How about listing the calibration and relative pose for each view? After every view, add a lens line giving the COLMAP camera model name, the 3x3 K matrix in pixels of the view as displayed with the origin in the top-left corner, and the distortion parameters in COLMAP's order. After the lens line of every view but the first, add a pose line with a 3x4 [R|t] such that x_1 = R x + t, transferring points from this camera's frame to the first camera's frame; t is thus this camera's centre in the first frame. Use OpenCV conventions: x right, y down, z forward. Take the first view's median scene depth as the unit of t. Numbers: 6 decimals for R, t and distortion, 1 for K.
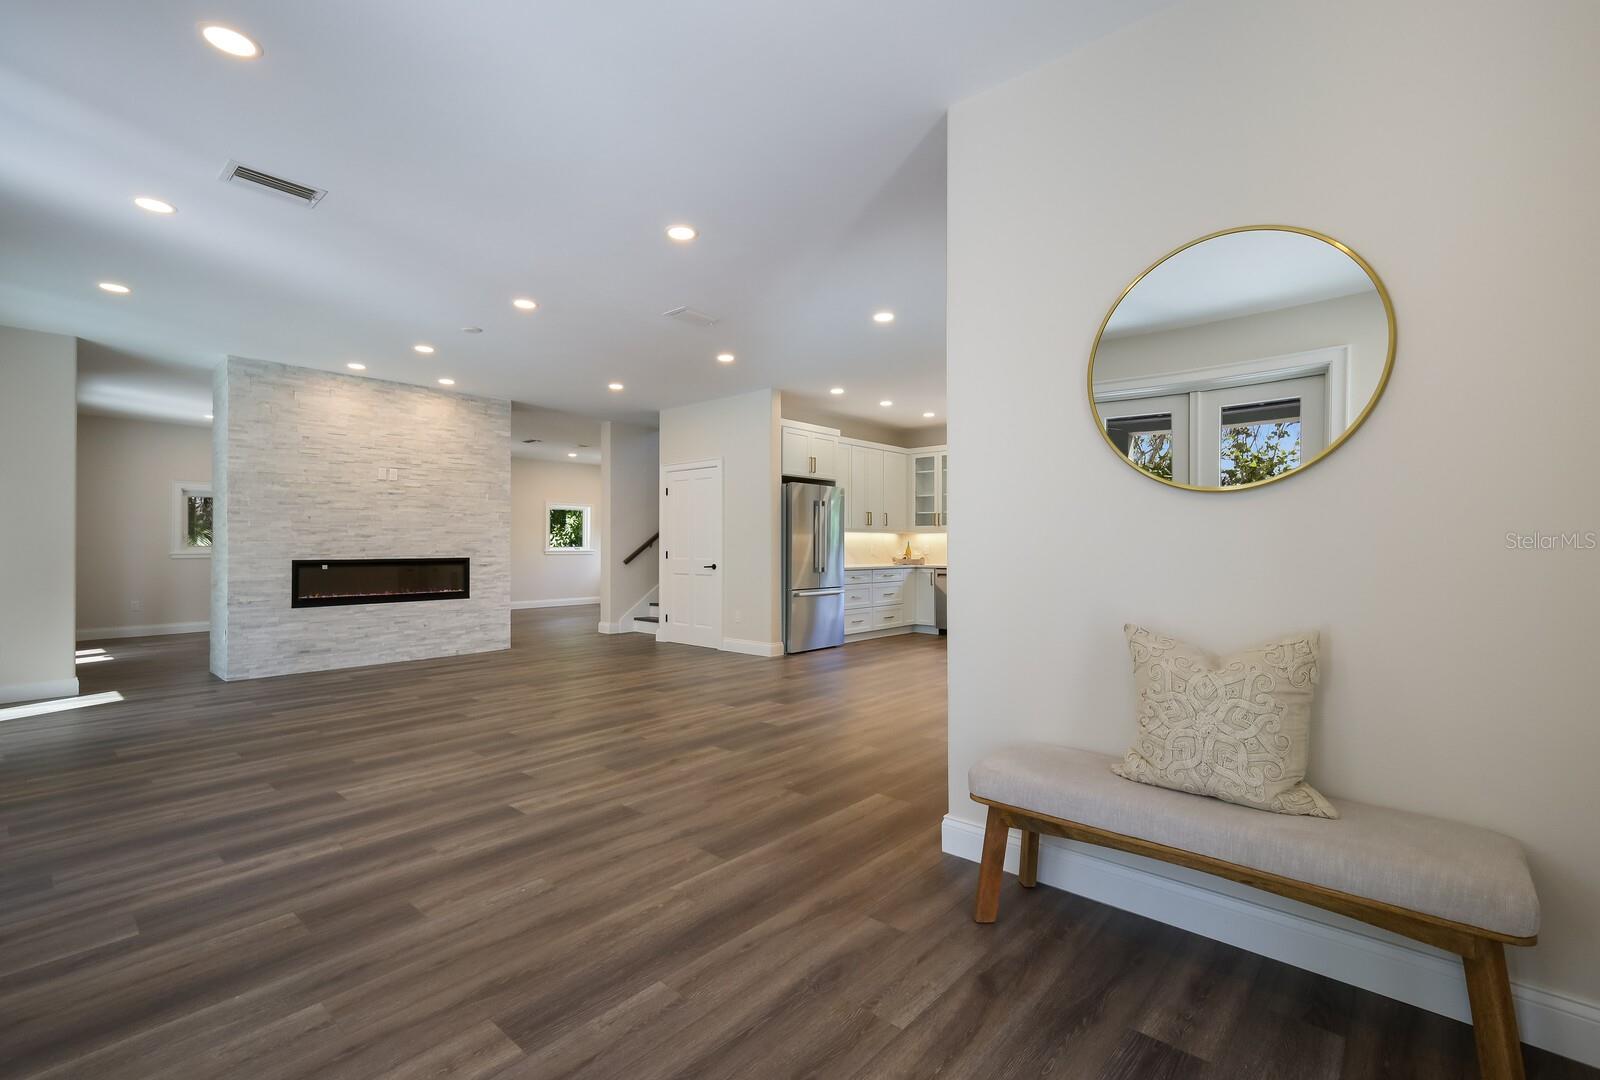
lens RADIAL K [[706.5, 0, 797.5], [0, 706.5, 547.8], [0, 0, 1]] dist [0.010486, 0.000081]
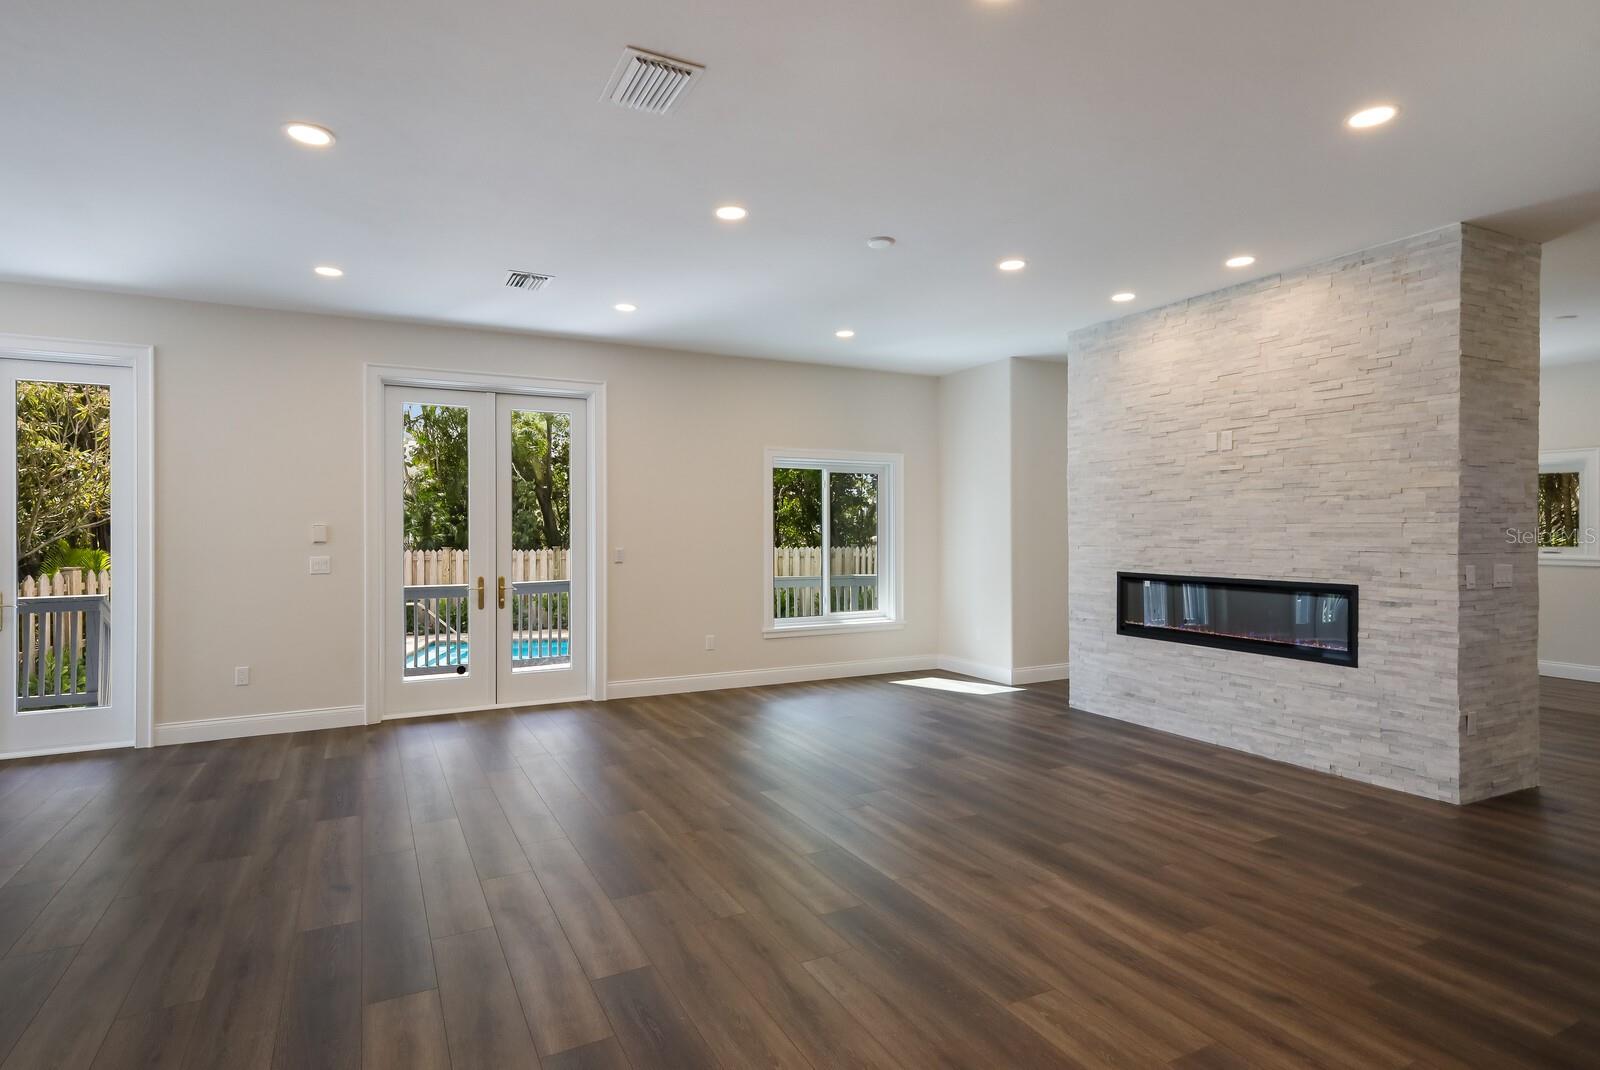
lens RADIAL K [[835.2, 0, 807.3], [0, 835.2, 528.9], [0, 0, 1]] dist [0.010461, 0.000491]
pose [[-0.350469, 0.003726, -0.936567, 0.232320], [0.001378, 0.999993, 0.003463, -0.029803], [0.936573, -0.000077, -0.350472, 0.912810]]
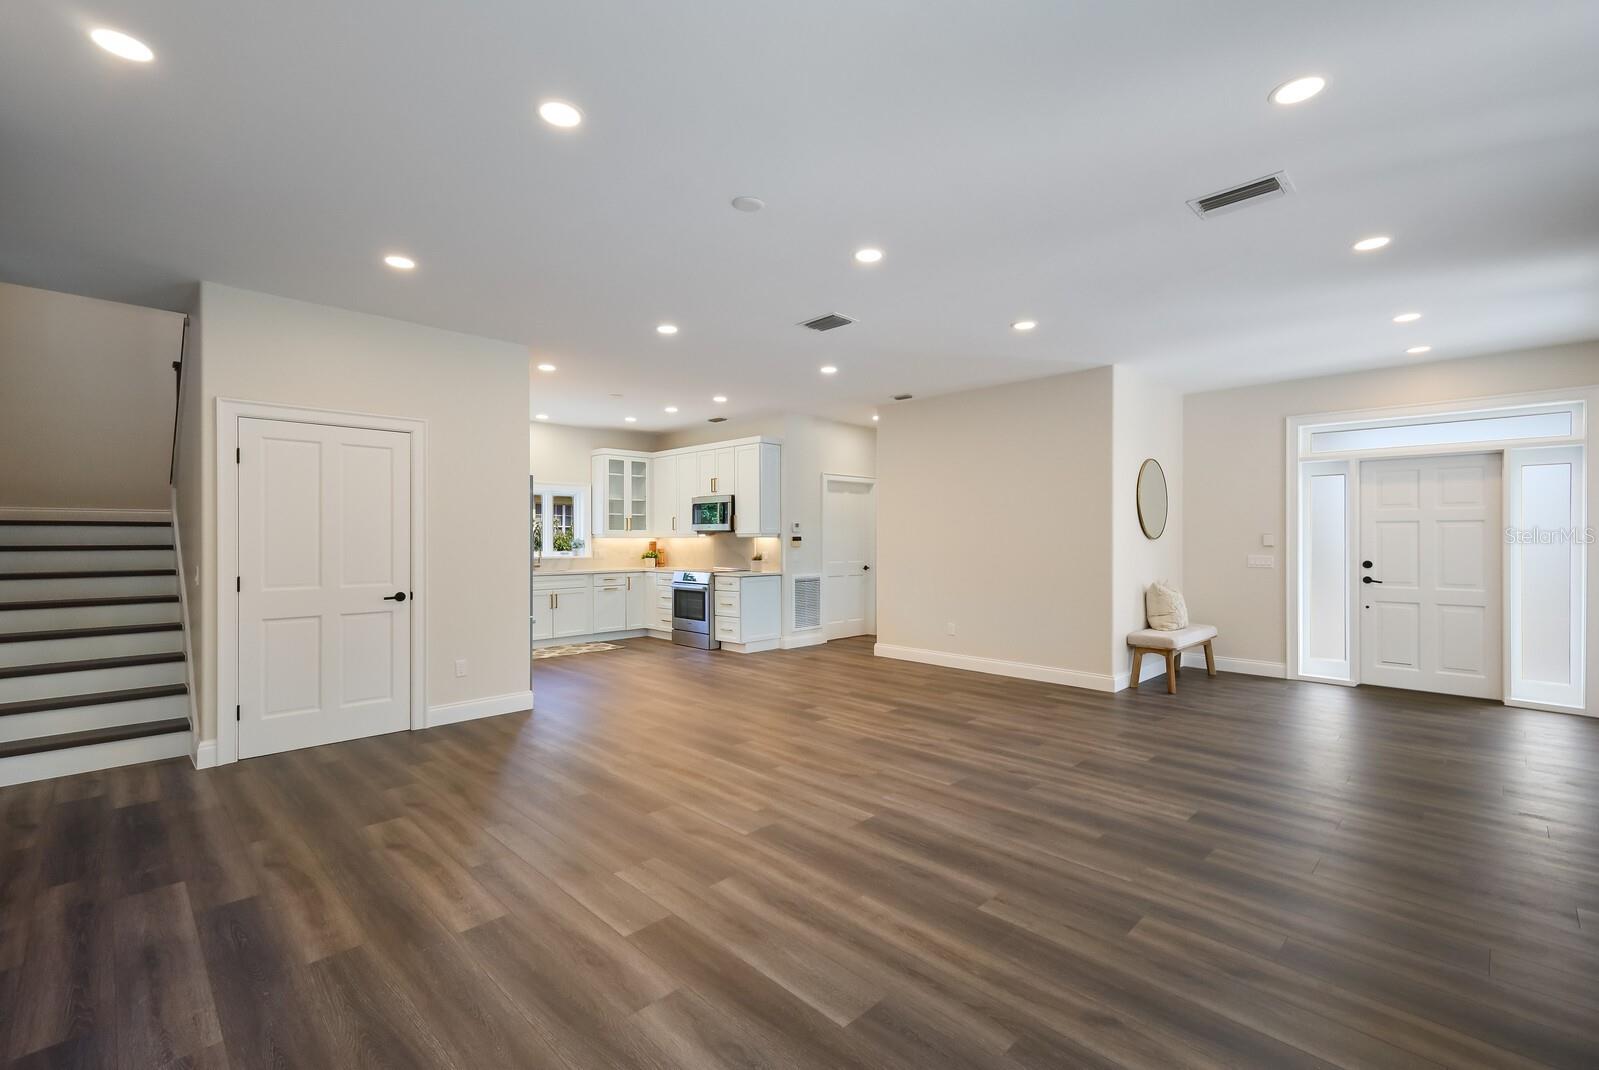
lens RADIAL K [[699.0, 0, 791.0], [0, 699.0, 533.7], [0, 0, 1]] dist [-0.000789, -0.000108]
pose [[0.076908, 0.005132, 0.997025, -0.782993], [0.002536, 0.999983, -0.005343, -0.025973], [-0.997035, 0.002940, 0.076894, 0.691666]]
